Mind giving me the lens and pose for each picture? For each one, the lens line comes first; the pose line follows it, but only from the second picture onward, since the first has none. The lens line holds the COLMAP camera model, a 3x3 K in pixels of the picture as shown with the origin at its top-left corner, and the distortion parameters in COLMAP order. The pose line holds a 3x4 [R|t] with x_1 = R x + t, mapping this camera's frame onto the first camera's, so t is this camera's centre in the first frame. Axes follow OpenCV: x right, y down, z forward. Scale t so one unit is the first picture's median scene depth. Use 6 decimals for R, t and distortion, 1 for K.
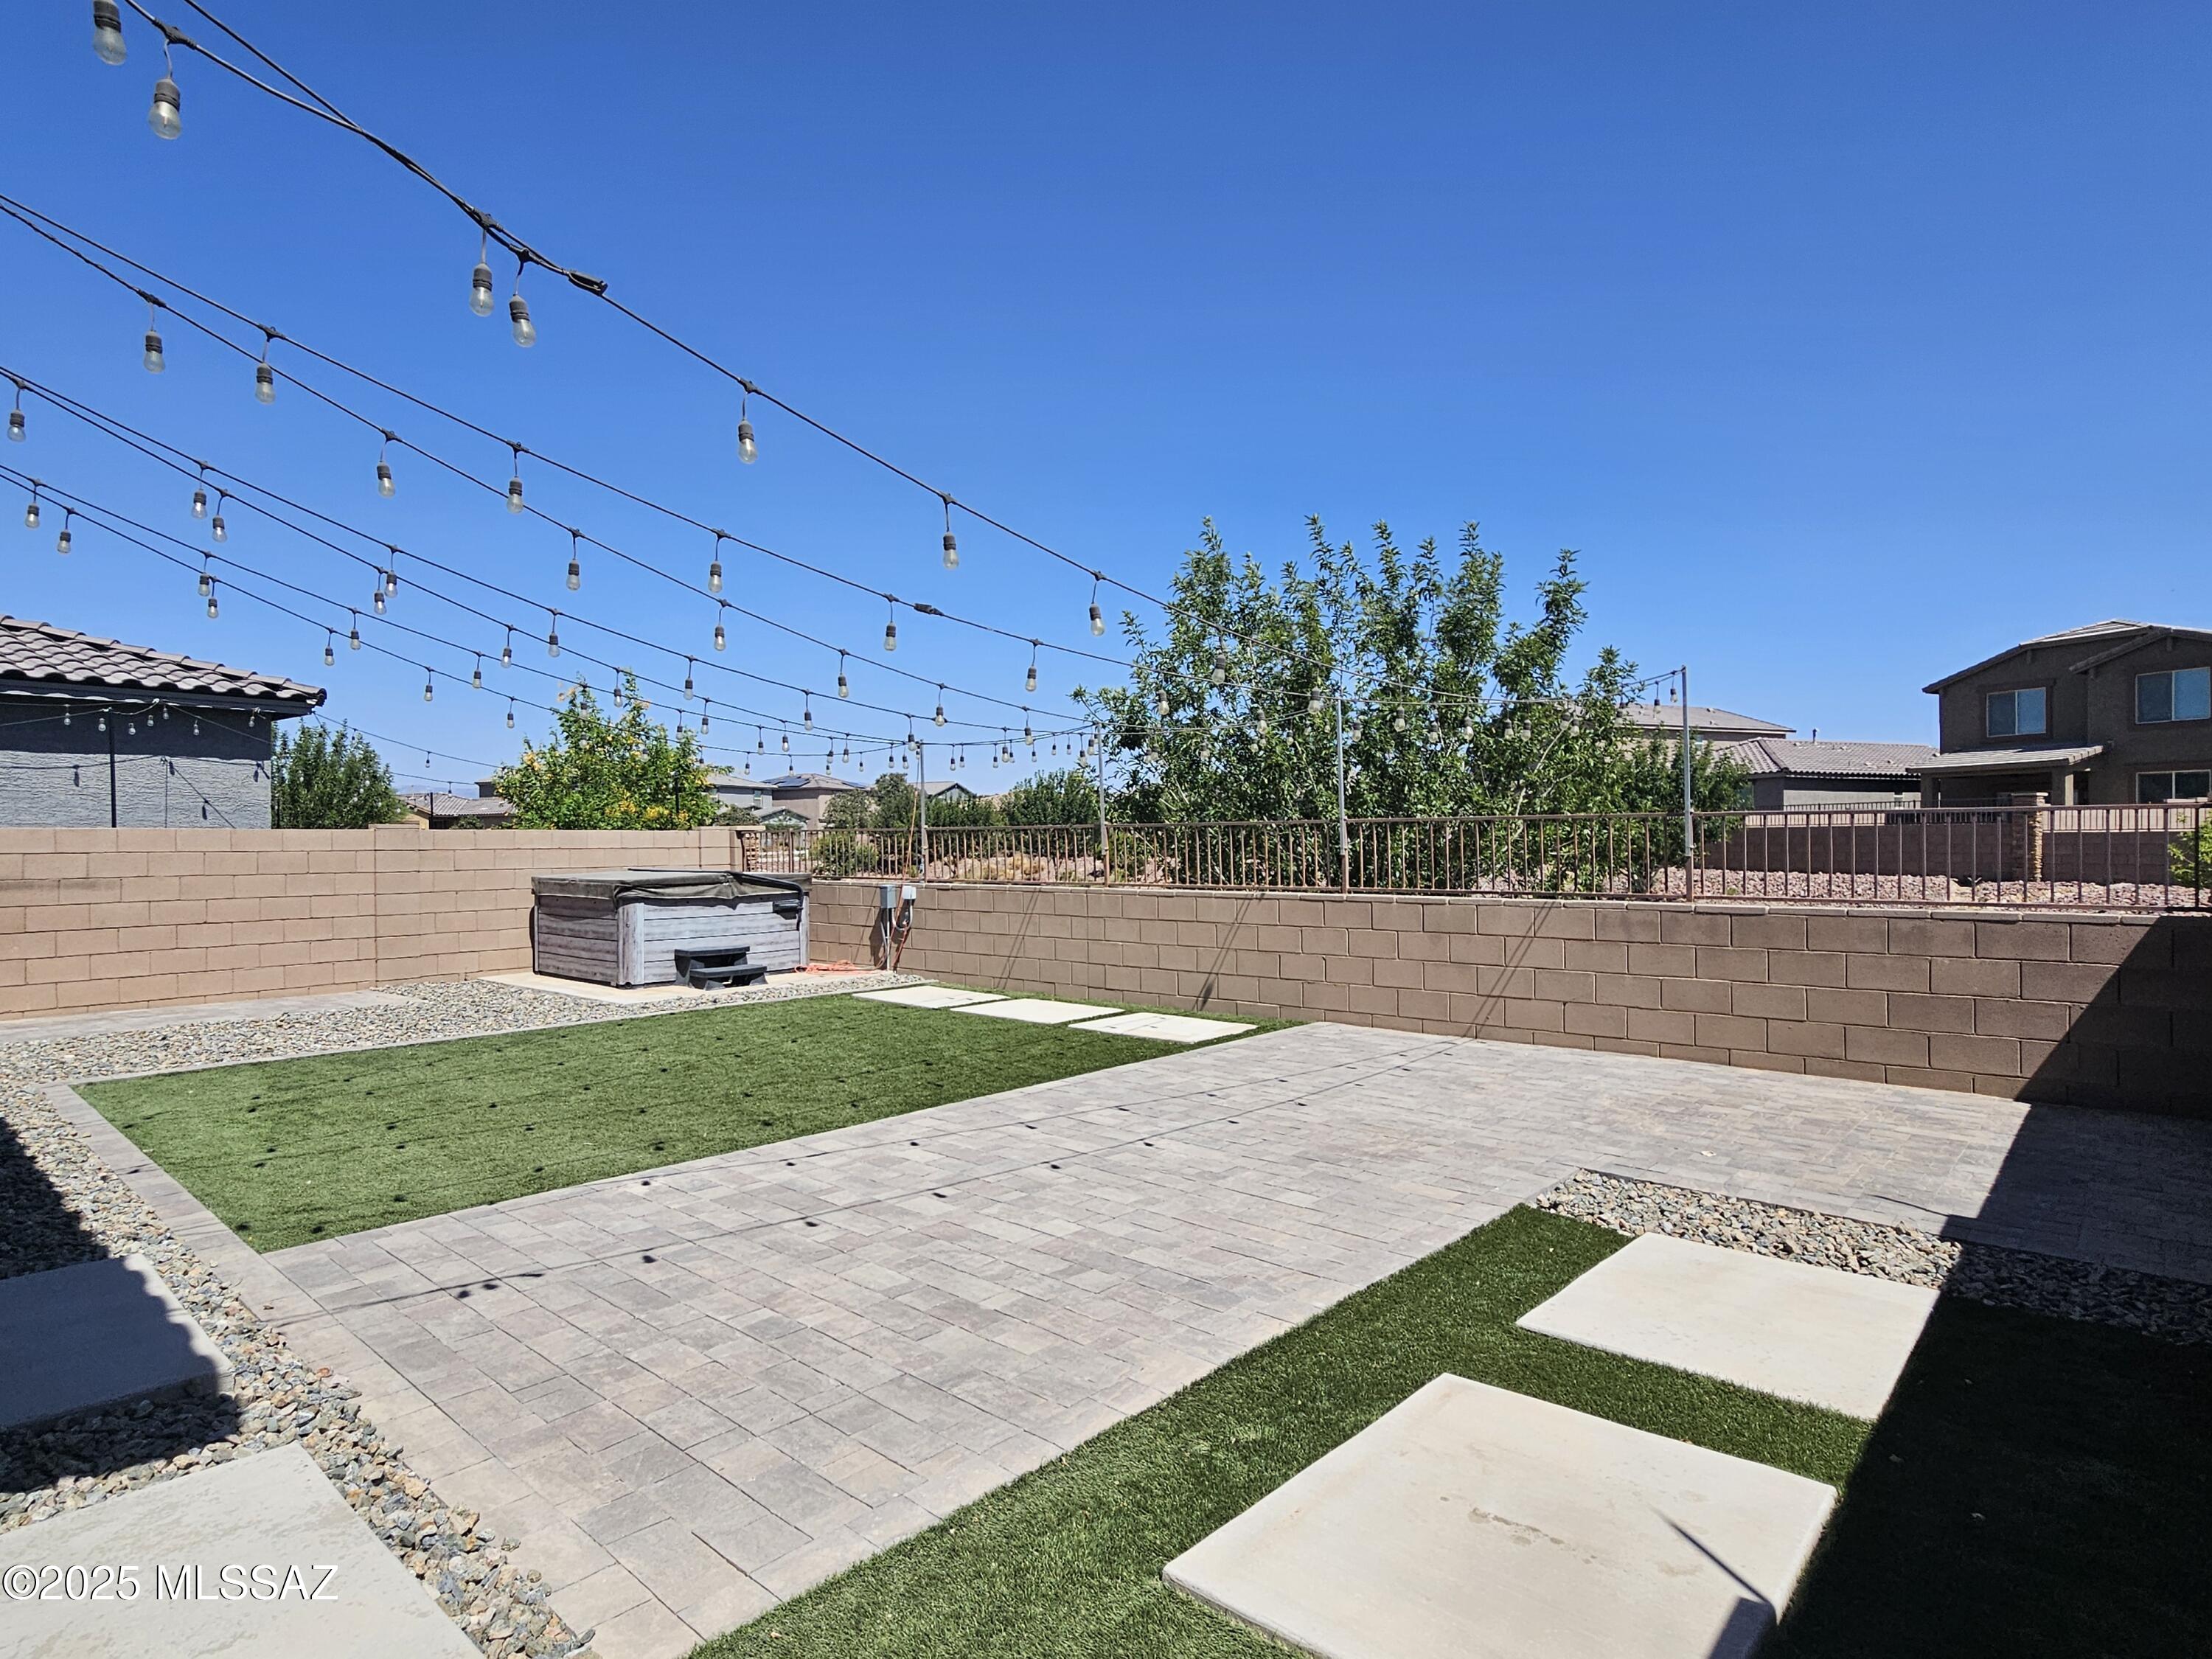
lens RADIAL K [[1181.1, 0, 1090.1], [0, 1181.1, 840.0], [0, 0, 1]] dist [-0.000628, 0.001738]
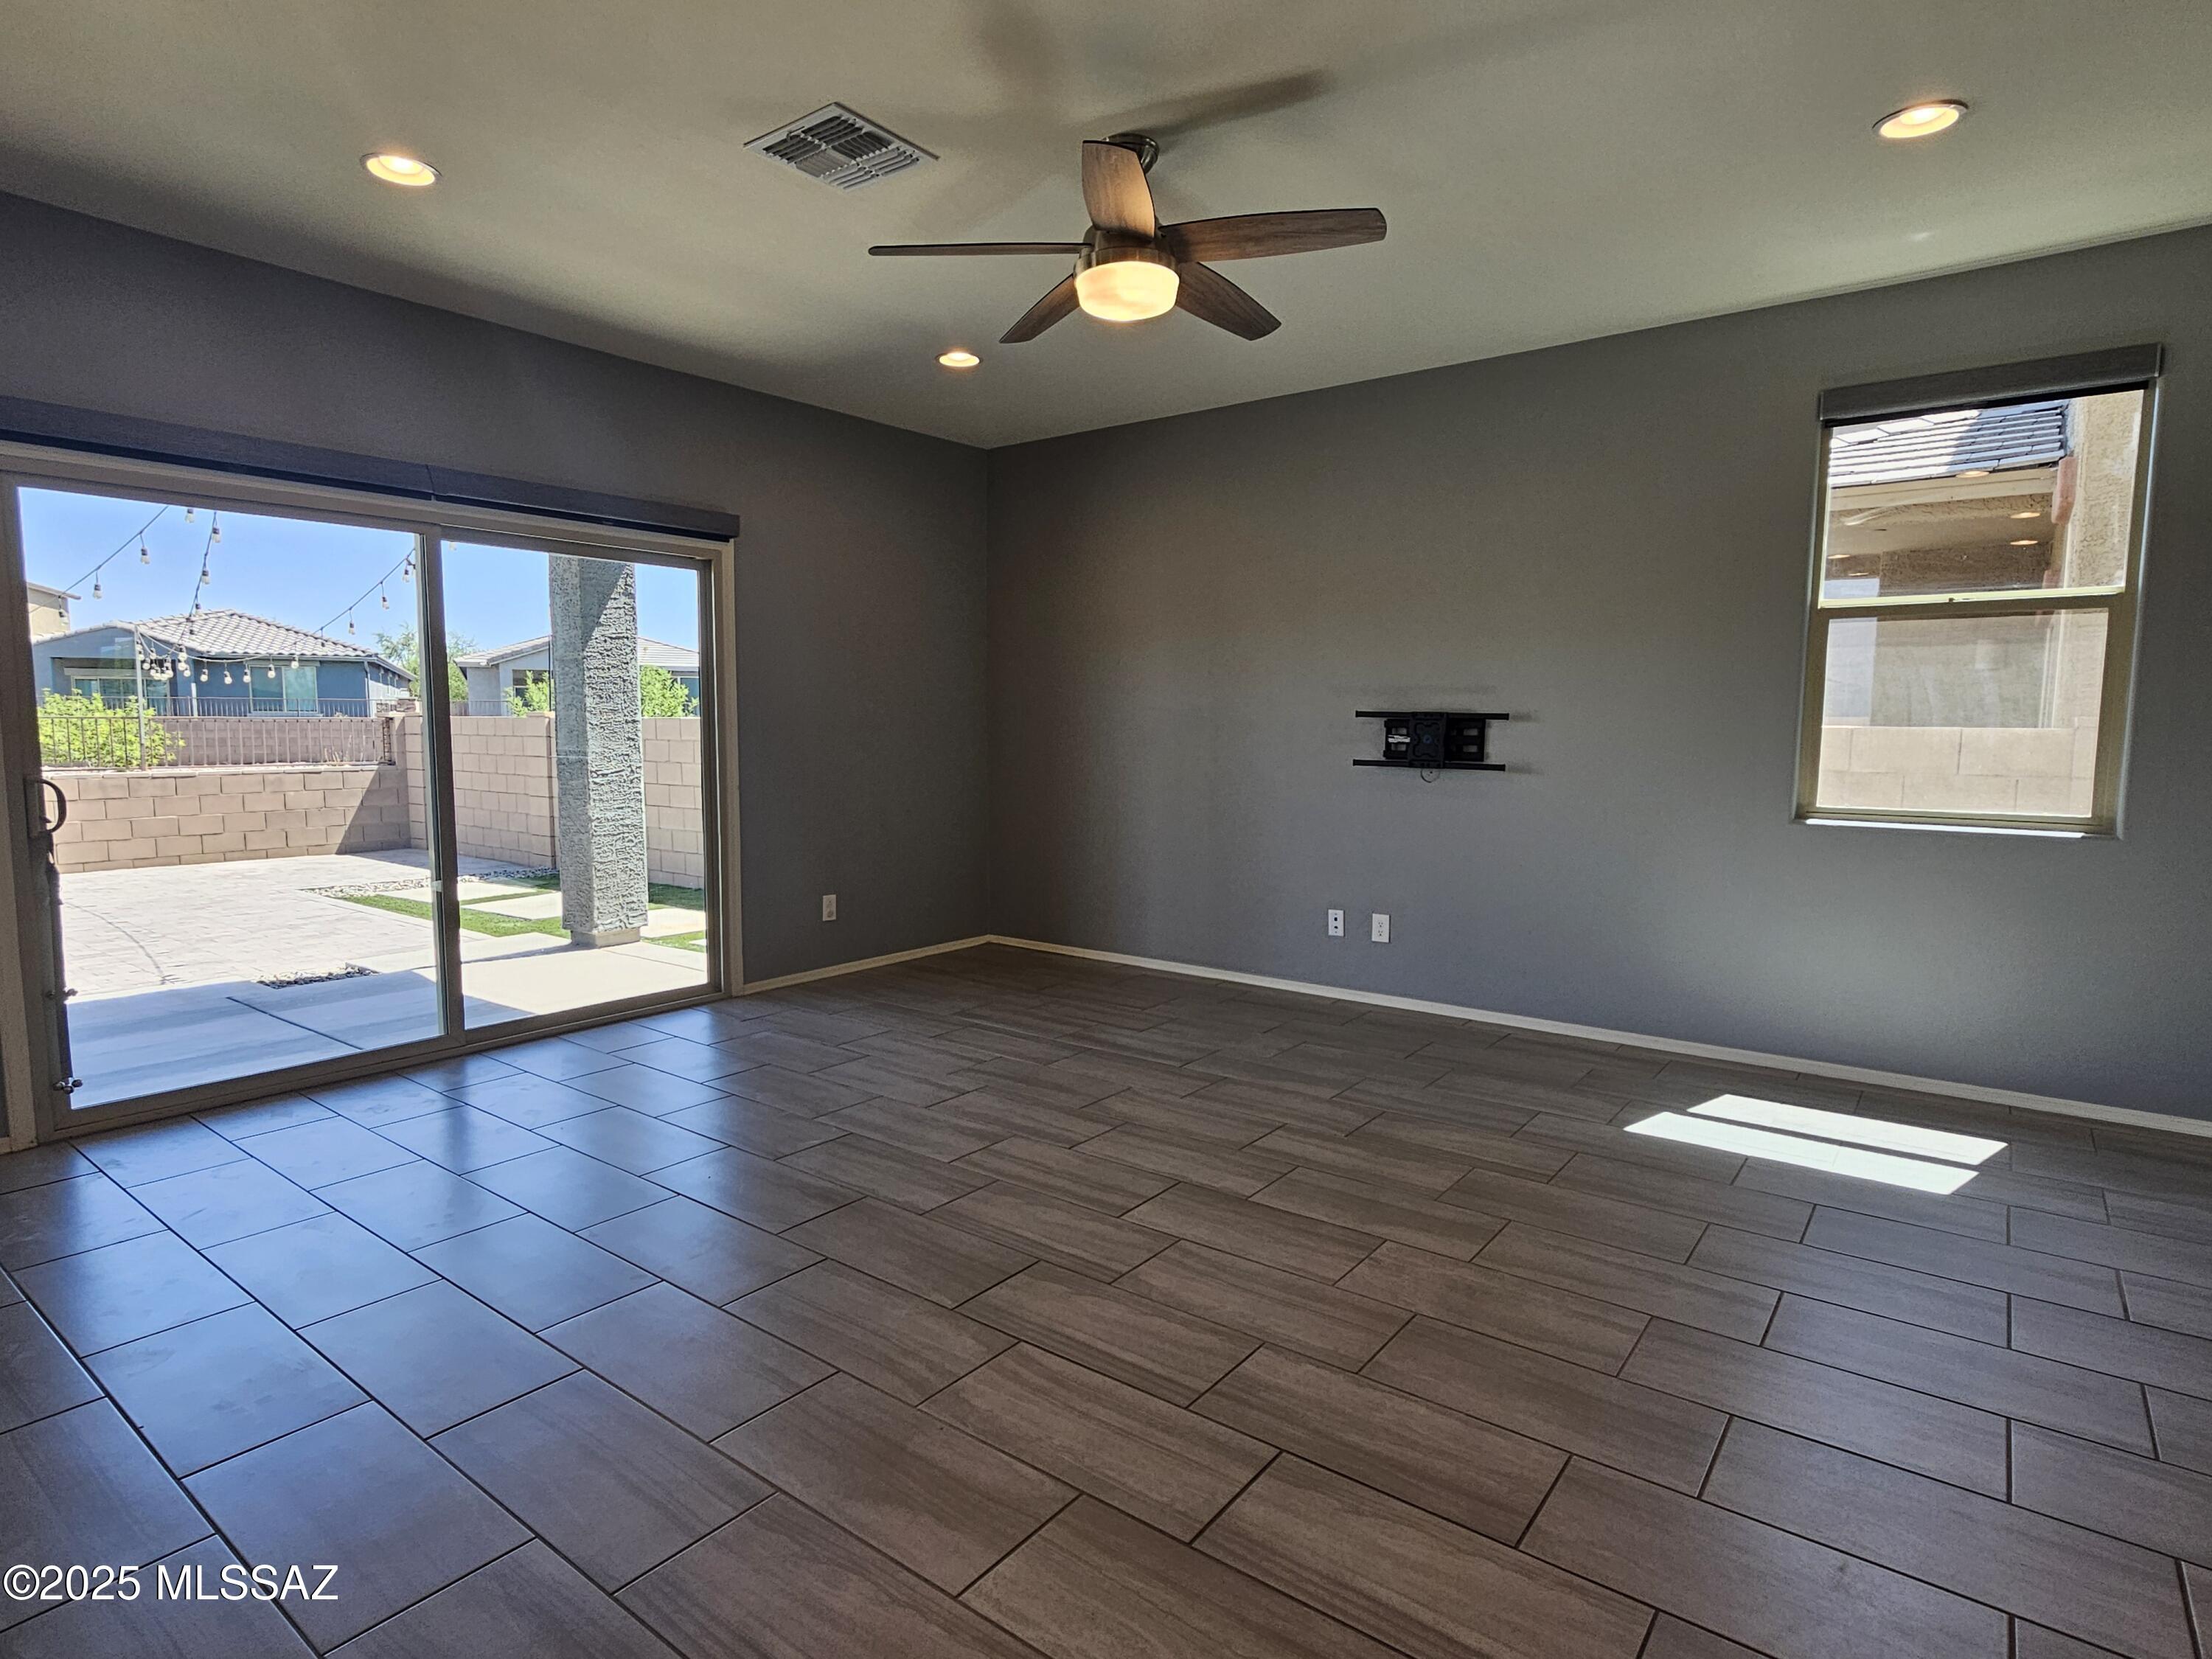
lens RADIAL K [[1181.1, 0, 1093.8], [0, 1181.1, 846.9], [0, 0, 1]] dist [-0.000628, 0.001738]
pose [[-0.082470, -0.099359, 0.991628, -0.808349], [-0.006204, 0.995050, 0.099186, -0.009580], [-0.996574, 0.002027, -0.082678, -0.120092]]
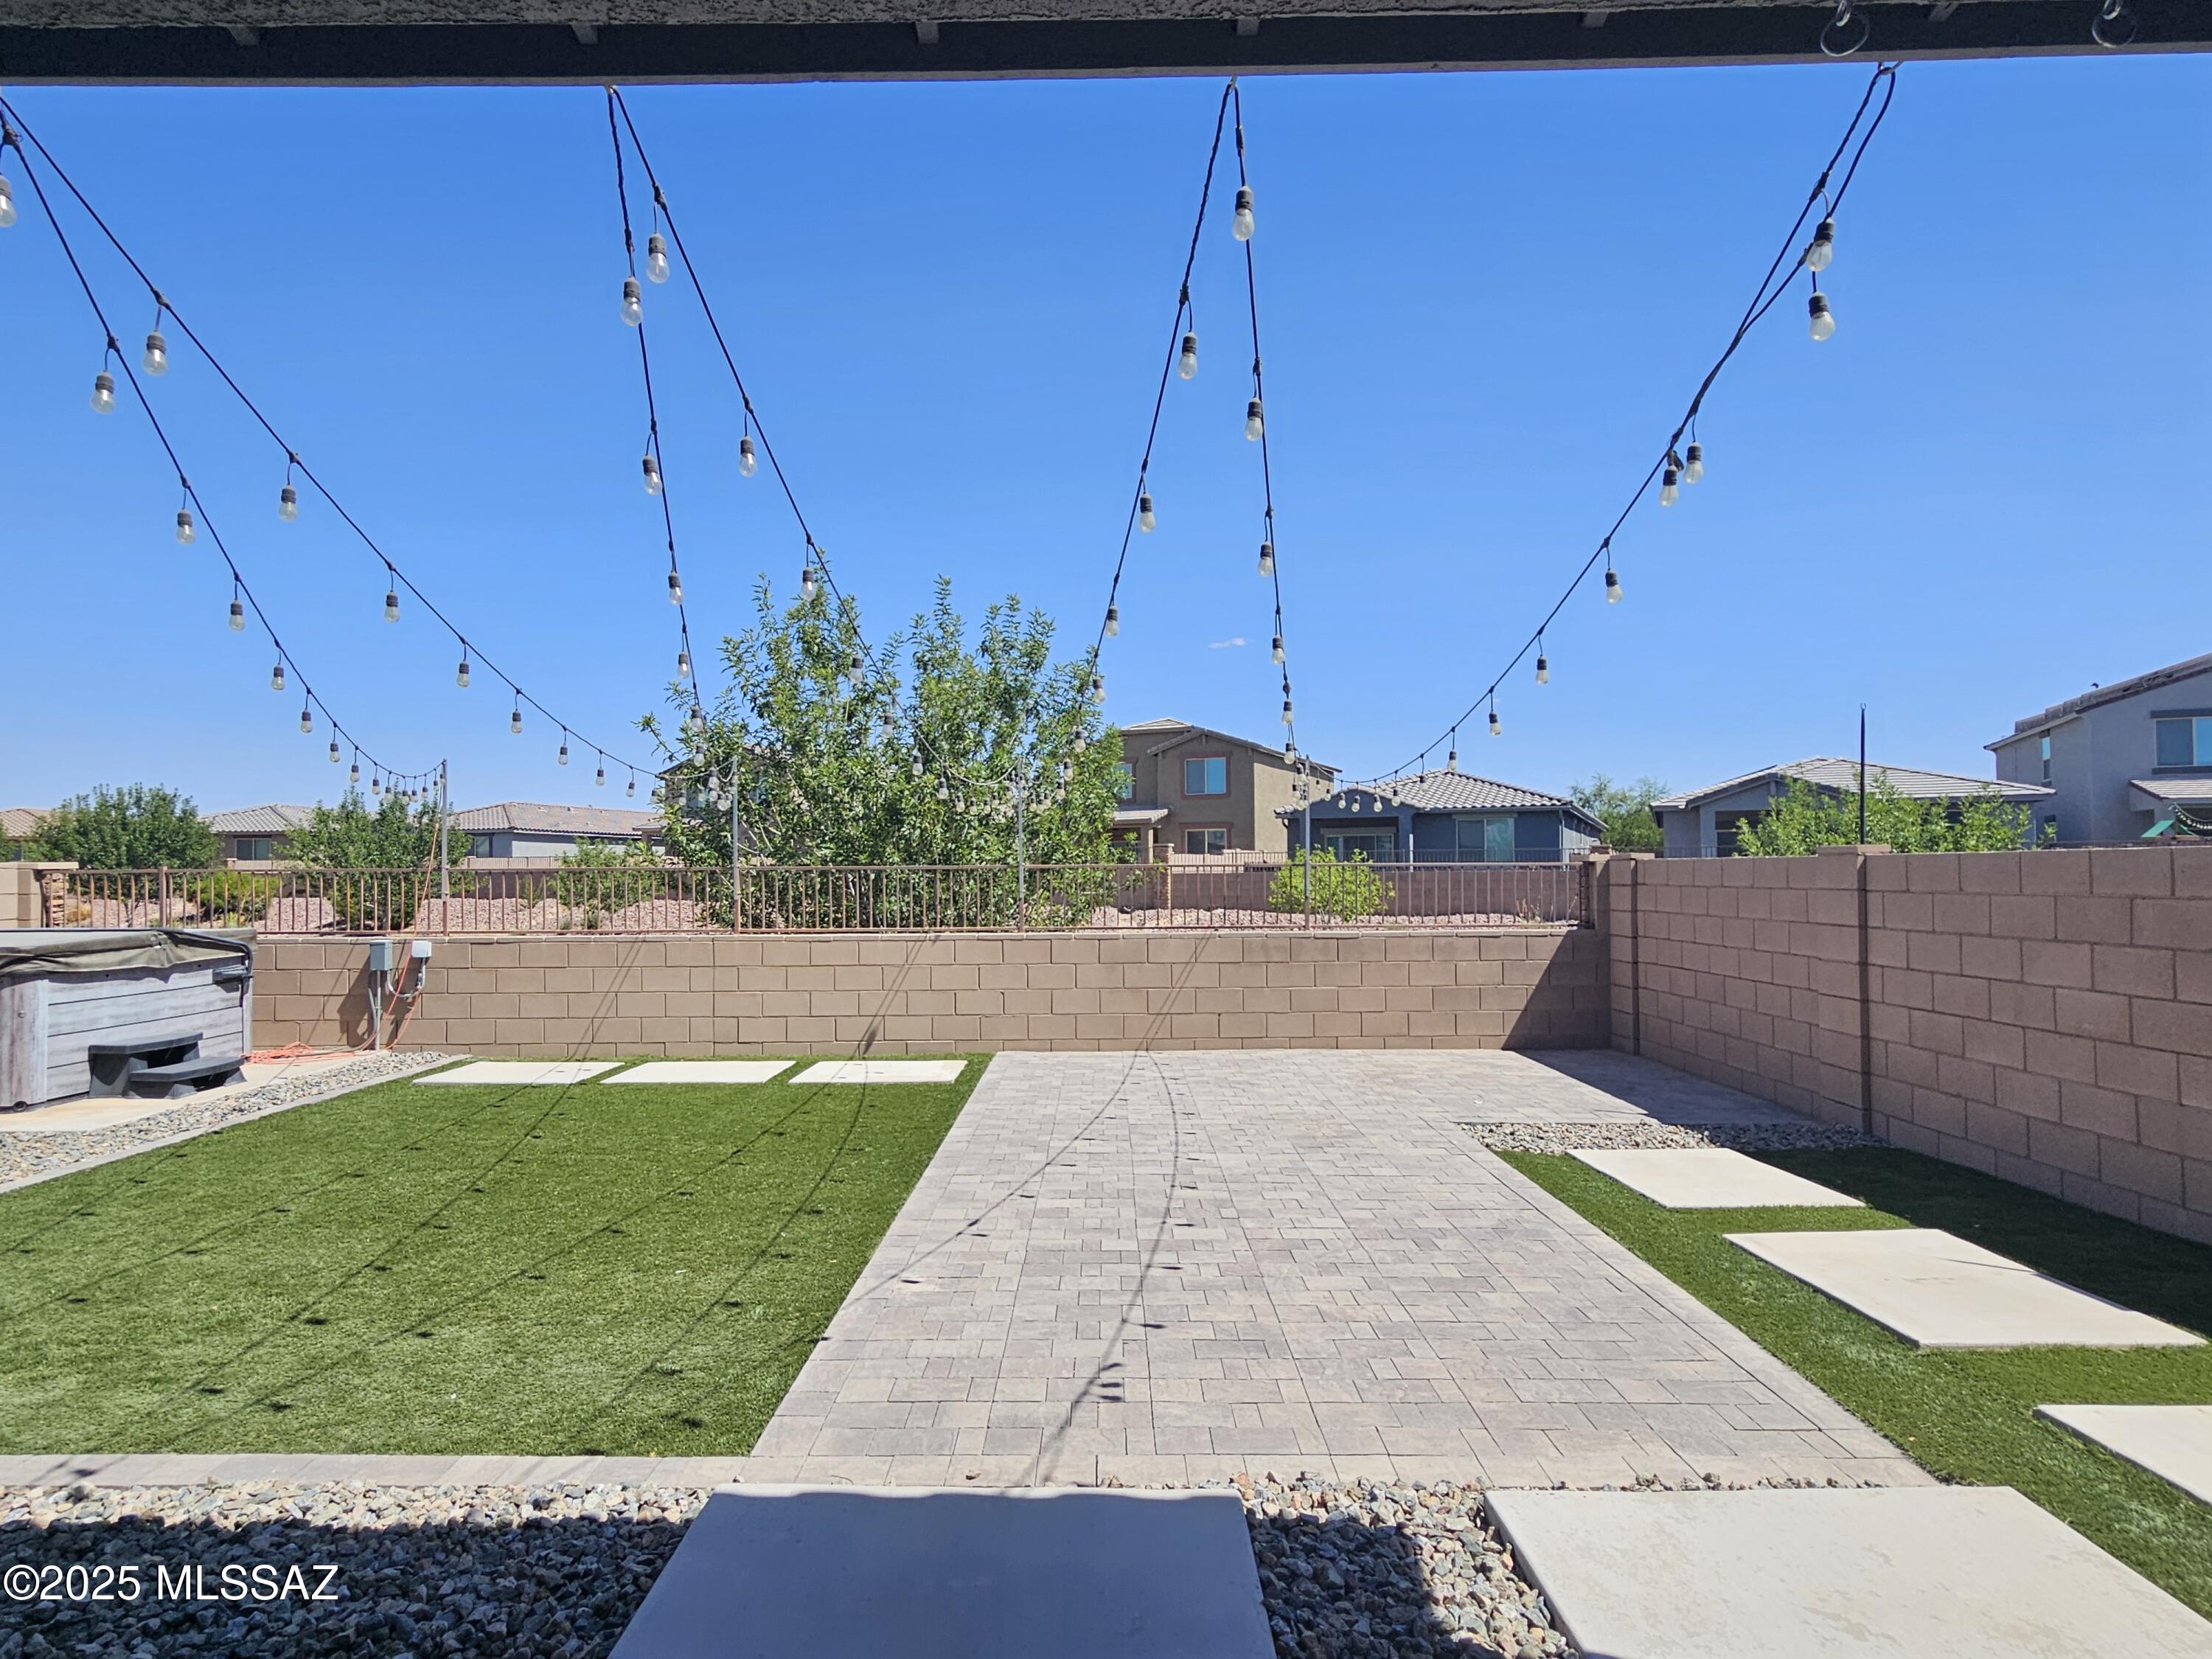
lens RADIAL K [[1181.1, 0, 1094.8], [0, 1181.1, 839.5], [0, 0, 1]] dist [-0.000628, 0.001738]
pose [[0.745162, 0.021766, 0.666529, -0.369576], [-0.001437, 0.999517, -0.031032, -0.005772], [-0.666882, 0.022166, 0.744833, 0.101957]]
